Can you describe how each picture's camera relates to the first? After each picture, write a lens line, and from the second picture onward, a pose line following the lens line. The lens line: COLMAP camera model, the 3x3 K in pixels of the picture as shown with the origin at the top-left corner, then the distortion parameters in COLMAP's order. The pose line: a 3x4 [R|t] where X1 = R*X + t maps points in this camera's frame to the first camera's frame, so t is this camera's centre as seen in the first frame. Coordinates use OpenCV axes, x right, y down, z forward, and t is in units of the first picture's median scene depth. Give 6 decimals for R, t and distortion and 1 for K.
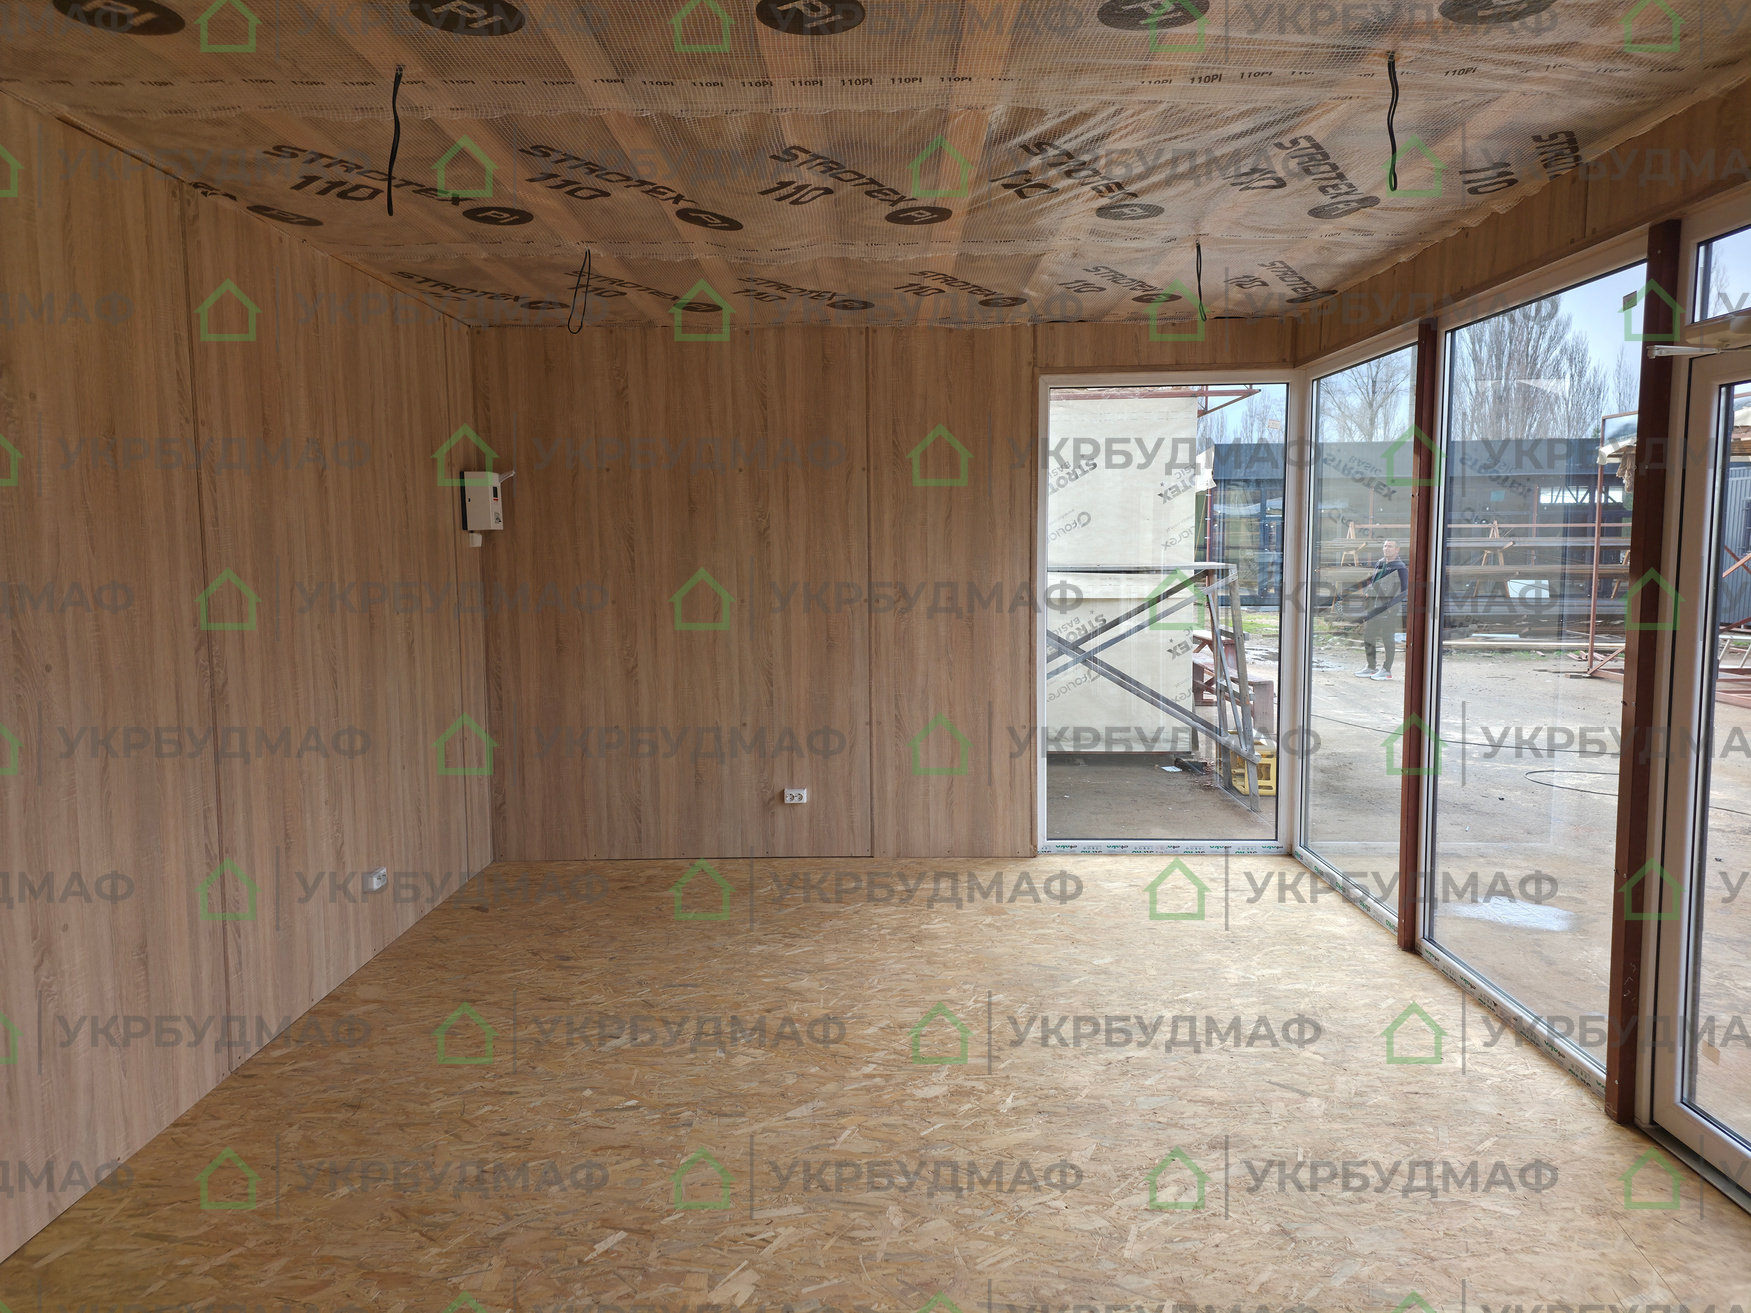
lens RADIAL K [[1152.0, 0, 870.8], [0, 1152.0, 653.0], [0, 0, 1]] dist [0.054664, -0.059026]
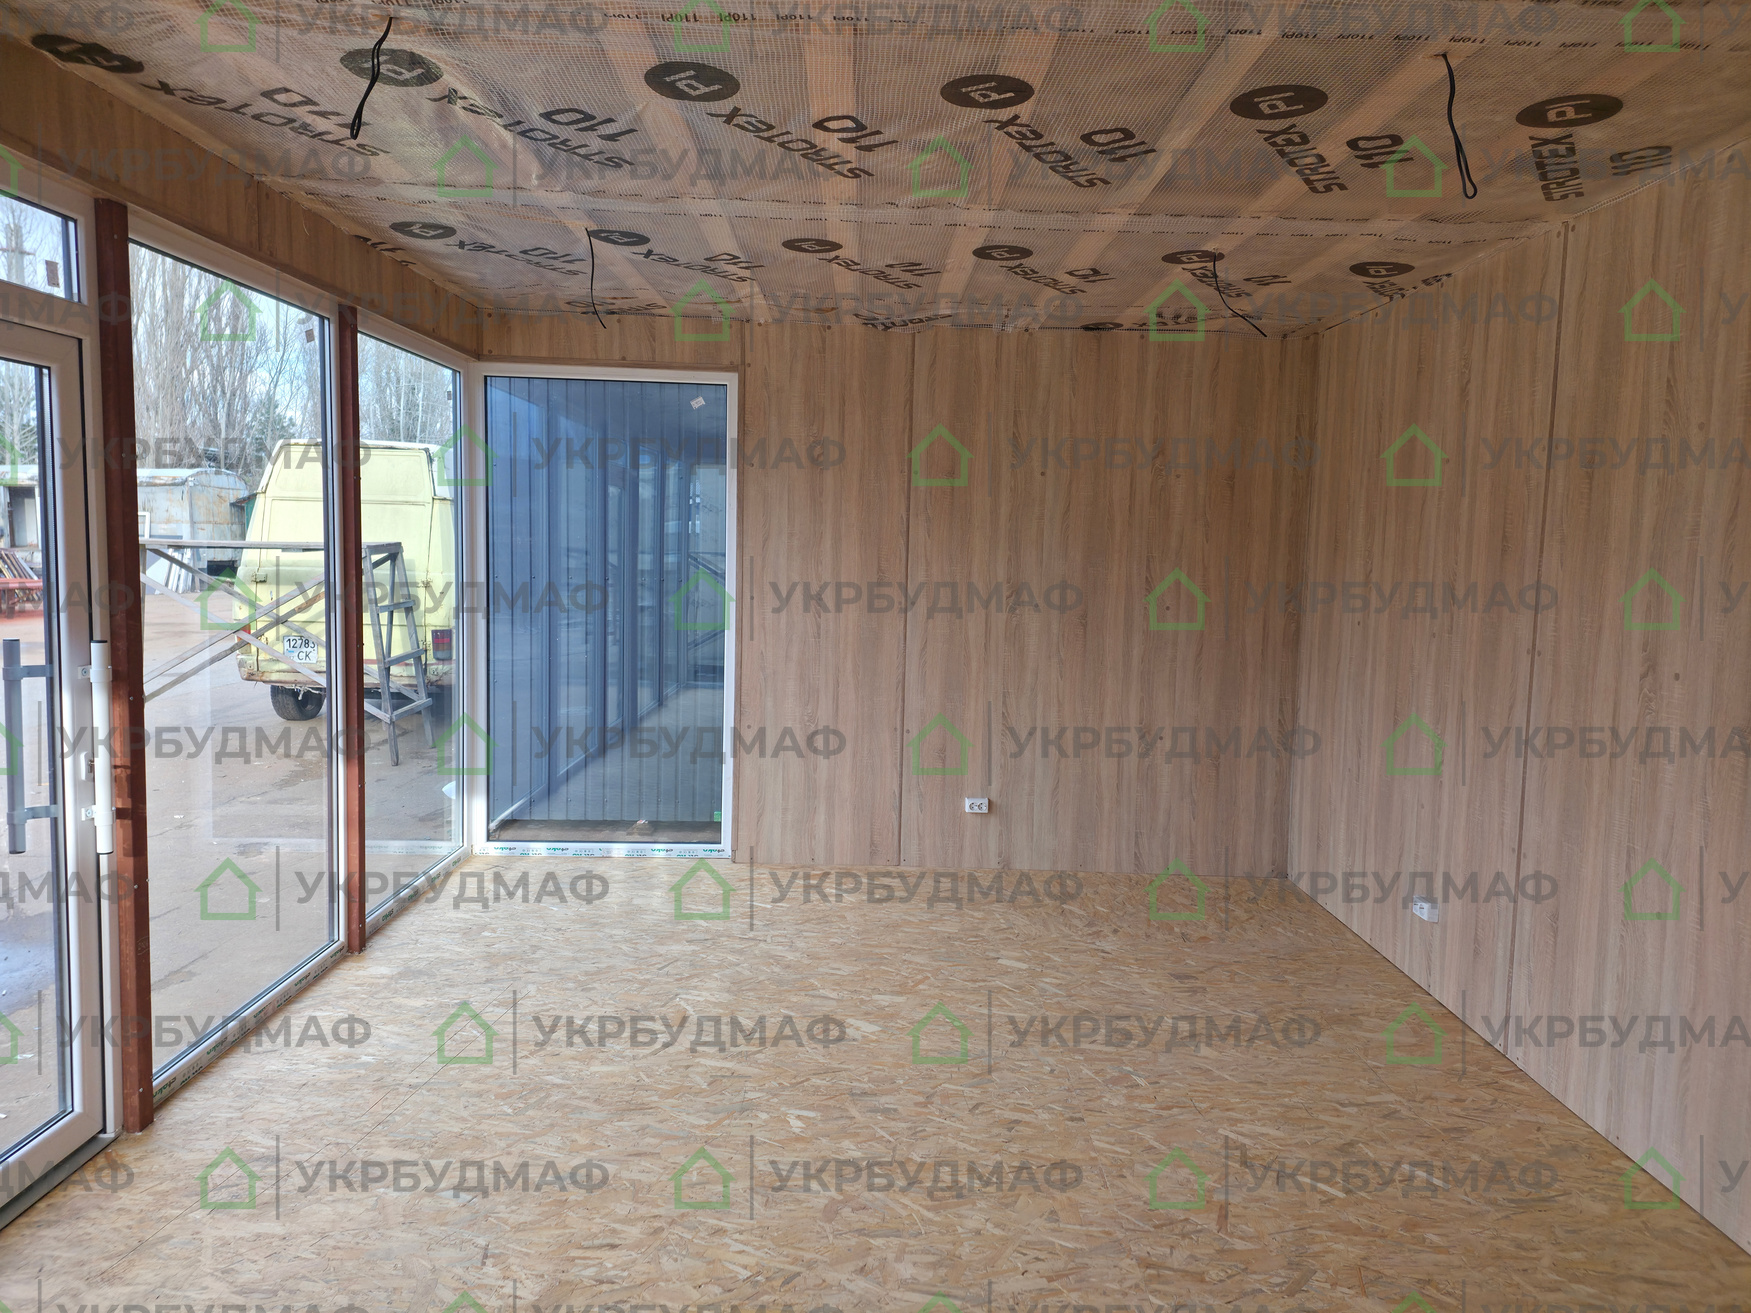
lens RADIAL K [[1152.0, 0, 870.8], [0, 1152.0, 653.0], [0, 0, 1]] dist [0.054664, -0.059026]
pose [[-0.999622, -0.003146, -0.027325, -0.052435], [-0.007810, 0.985012, 0.172310, -0.175531], [0.026373, 0.172458, -0.984664, 1.924360]]
